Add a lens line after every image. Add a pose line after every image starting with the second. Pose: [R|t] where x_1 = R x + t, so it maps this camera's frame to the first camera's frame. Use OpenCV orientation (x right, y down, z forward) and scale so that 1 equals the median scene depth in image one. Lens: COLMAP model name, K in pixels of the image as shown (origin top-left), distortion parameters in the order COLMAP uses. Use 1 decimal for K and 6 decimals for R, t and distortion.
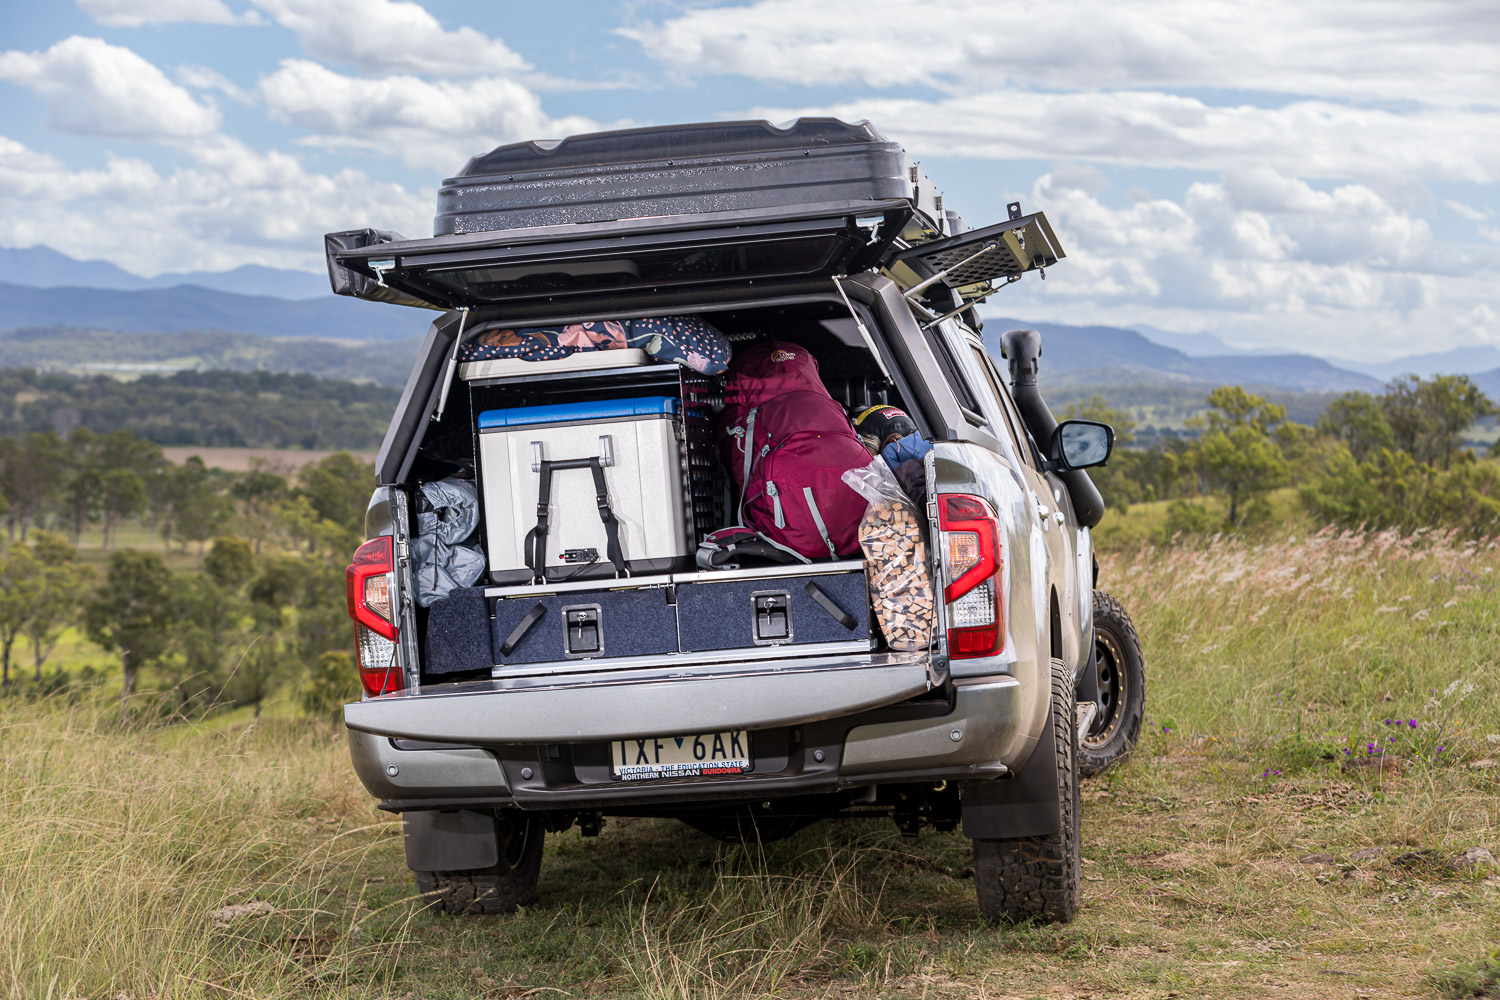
lens RADIAL K [[3030.8, 0, 750.1], [0, 3030.8, 499.7], [0, 0, 1]] dist [-0.018013, 0.000000]
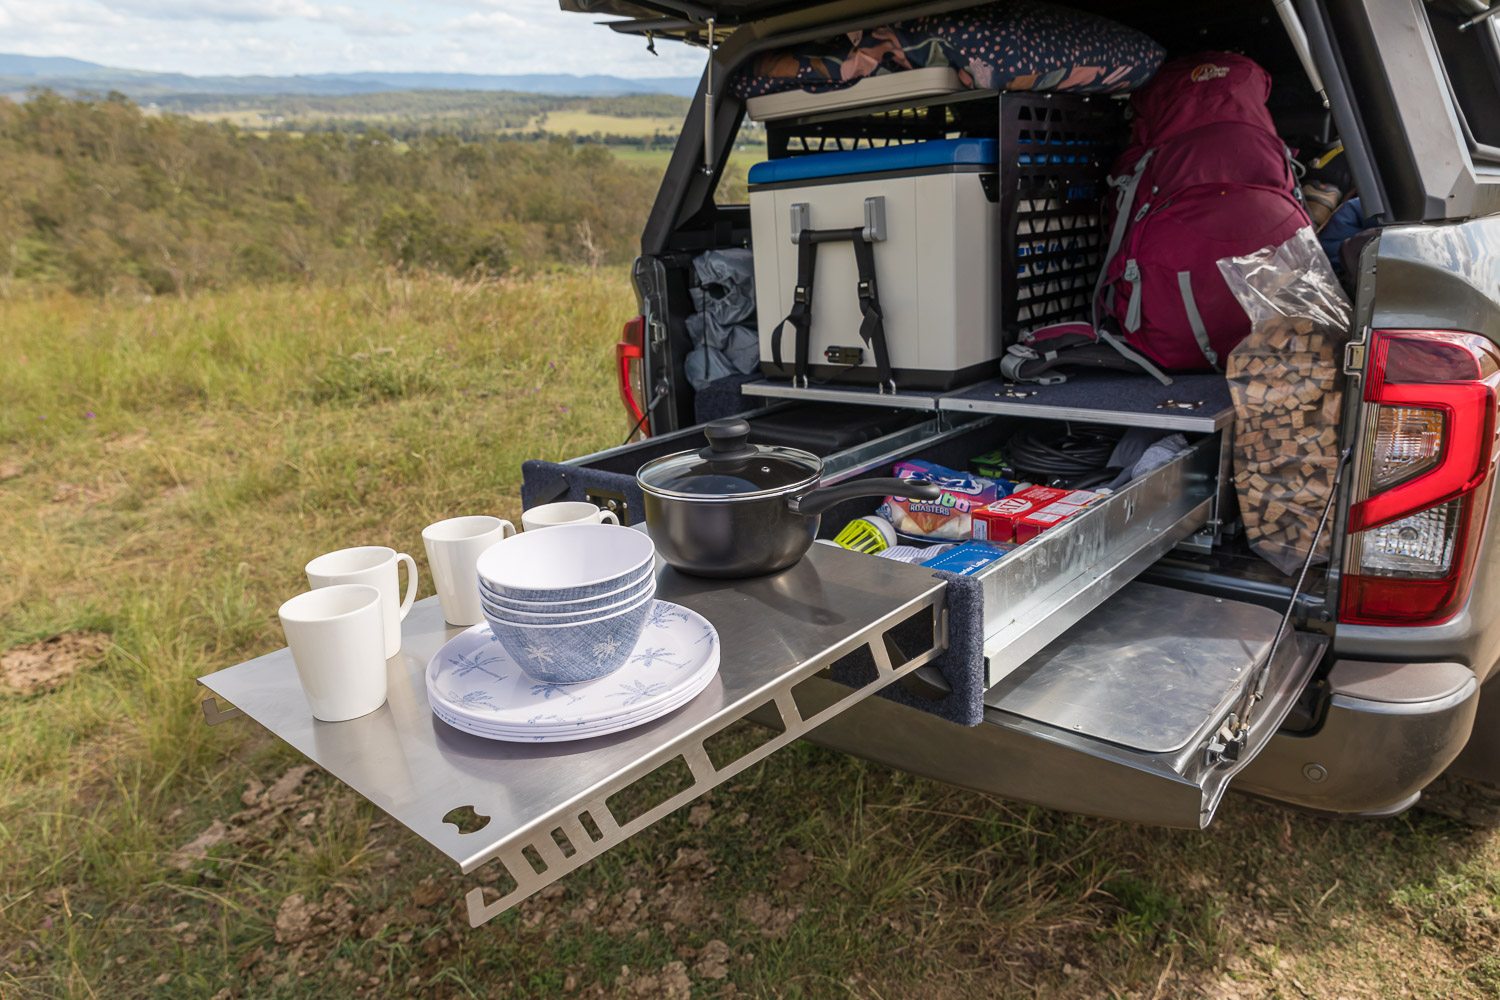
lens RADIAL K [[985.2, 0, 752.8], [0, 985.2, 512.5], [0, 0, 1]] dist [0.005512, 0.002148]
pose [[0.843764, 0.172310, -0.508303, 0.061699], [0.005082, 0.944456, 0.328597, -0.027607], [0.536690, -0.279842, 0.796023, 0.771319]]
